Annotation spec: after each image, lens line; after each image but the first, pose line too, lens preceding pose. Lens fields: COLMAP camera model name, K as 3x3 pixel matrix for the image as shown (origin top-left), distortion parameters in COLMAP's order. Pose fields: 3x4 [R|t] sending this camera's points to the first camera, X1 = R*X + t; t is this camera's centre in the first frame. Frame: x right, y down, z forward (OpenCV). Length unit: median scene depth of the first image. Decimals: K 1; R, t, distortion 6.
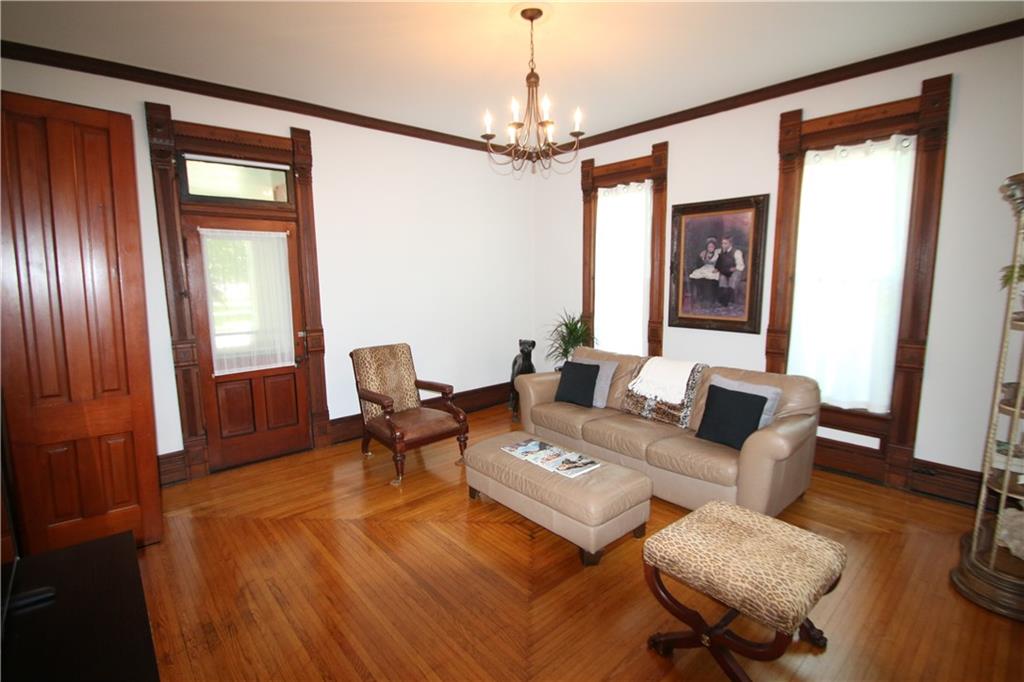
lens RADIAL K [[484.8, 0, 508.3], [0, 484.8, 334.3], [0, 0, 1]] dist [0.005708, -0.000772]
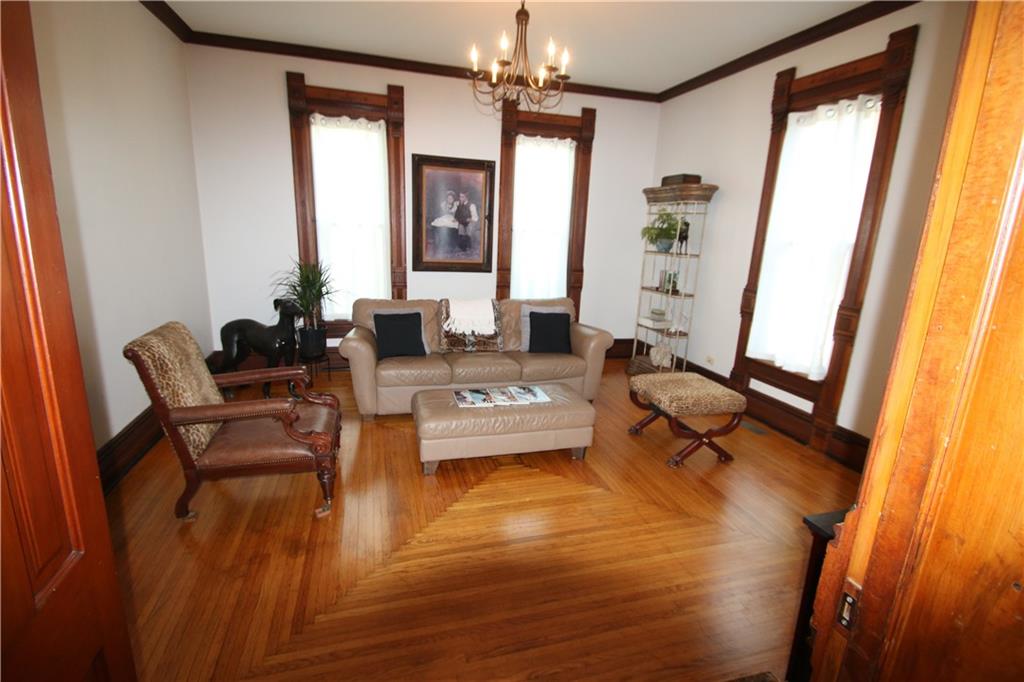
lens RADIAL K [[484.8, 0, 509.6], [0, 484.8, 343.3], [0, 0, 1]] dist [0.005708, -0.000772]
pose [[0.421592, -0.188012, 0.887080, -0.624492], [0.064077, 0.982001, 0.177677, -0.040594], [-0.904519, -0.018066, 0.426051, 0.390777]]
